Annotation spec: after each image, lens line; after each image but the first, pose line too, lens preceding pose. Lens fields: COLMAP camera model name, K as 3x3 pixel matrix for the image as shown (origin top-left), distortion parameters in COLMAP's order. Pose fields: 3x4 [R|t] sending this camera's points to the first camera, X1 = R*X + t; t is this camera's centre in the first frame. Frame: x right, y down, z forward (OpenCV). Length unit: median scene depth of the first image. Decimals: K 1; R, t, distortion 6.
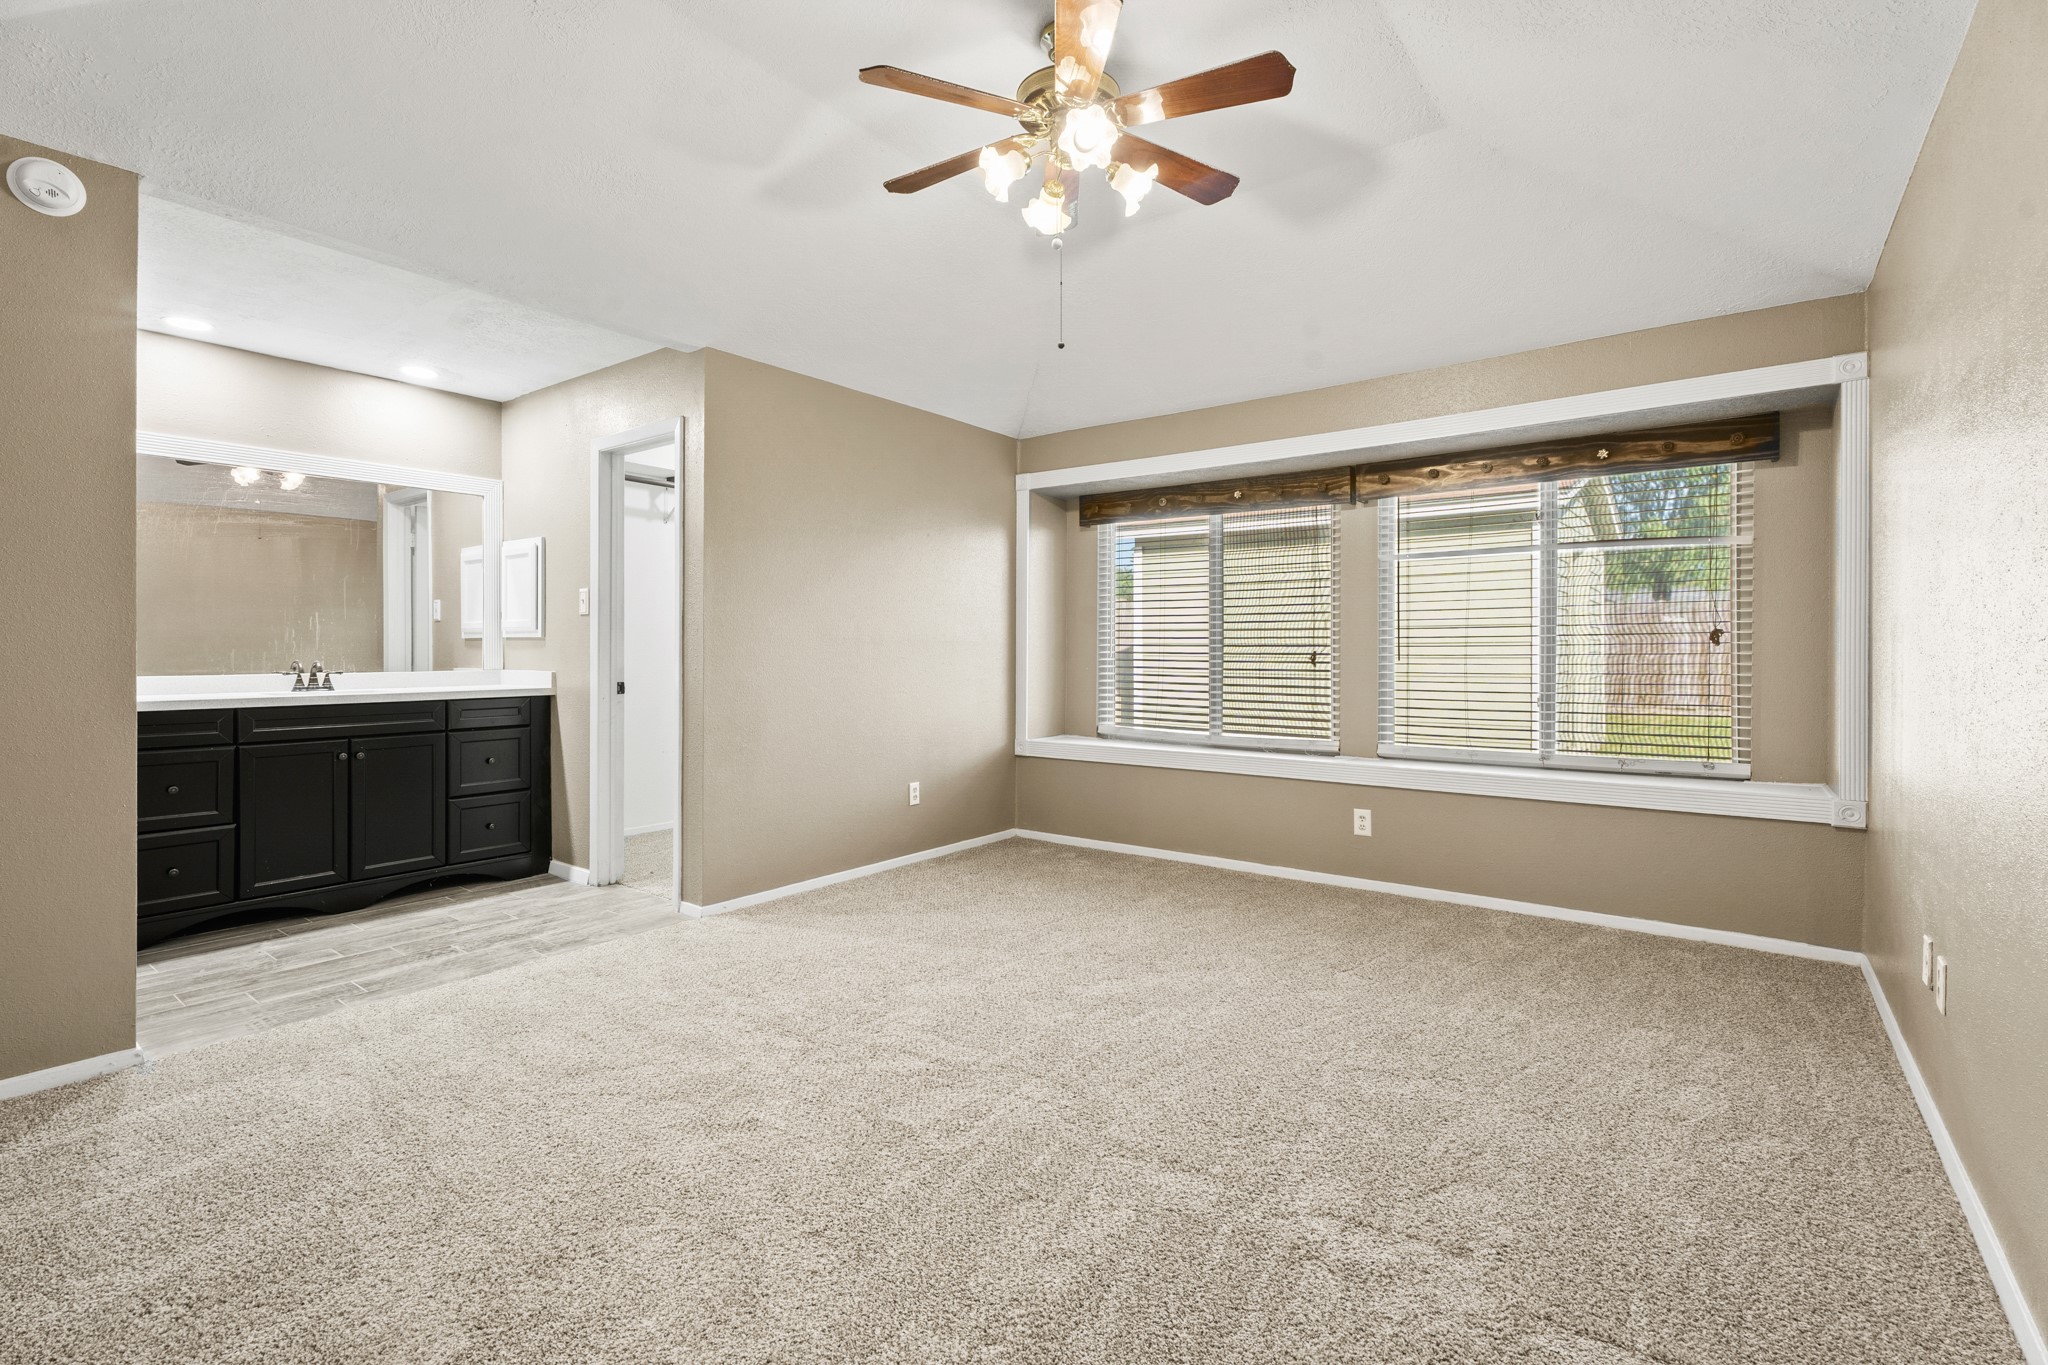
lens RADIAL K [[914.6, 0, 1025.0], [0, 914.6, 657.5], [0, 0, 1]] dist [-0.000287, -0.000081]
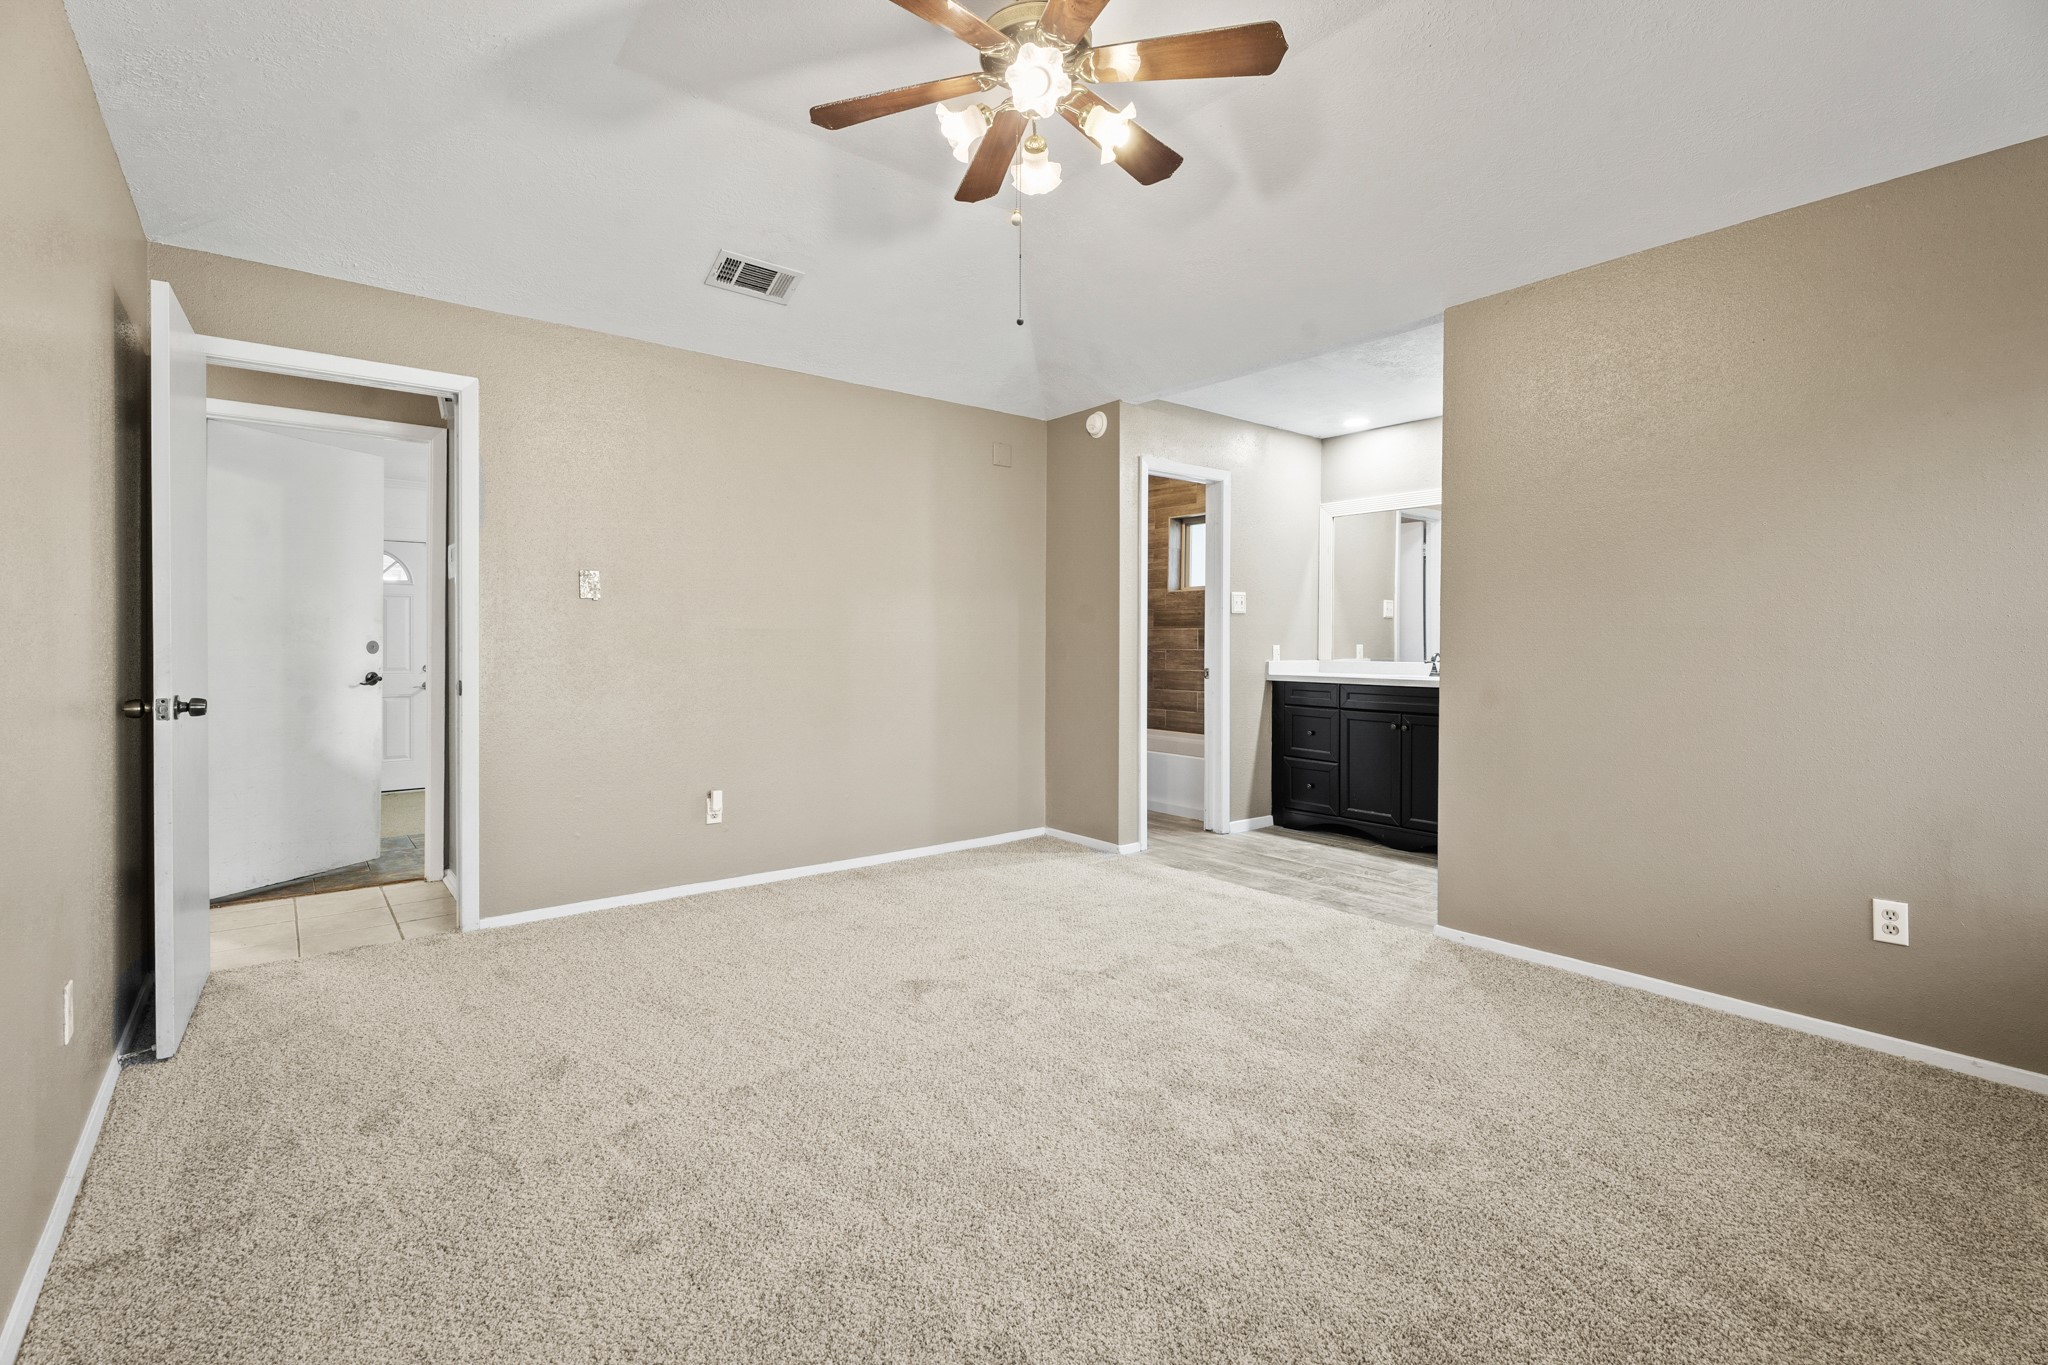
lens RADIAL K [[914.6, 0, 1025.0], [0, 914.6, 657.5], [0, 0, 1]] dist [-0.000287, -0.000081]
pose [[-0.233893, 0.015534, -0.972138, 0.693336], [-0.012403, 0.999743, 0.018959, -0.008670], [0.972183, 0.016491, -0.233640, 0.886749]]
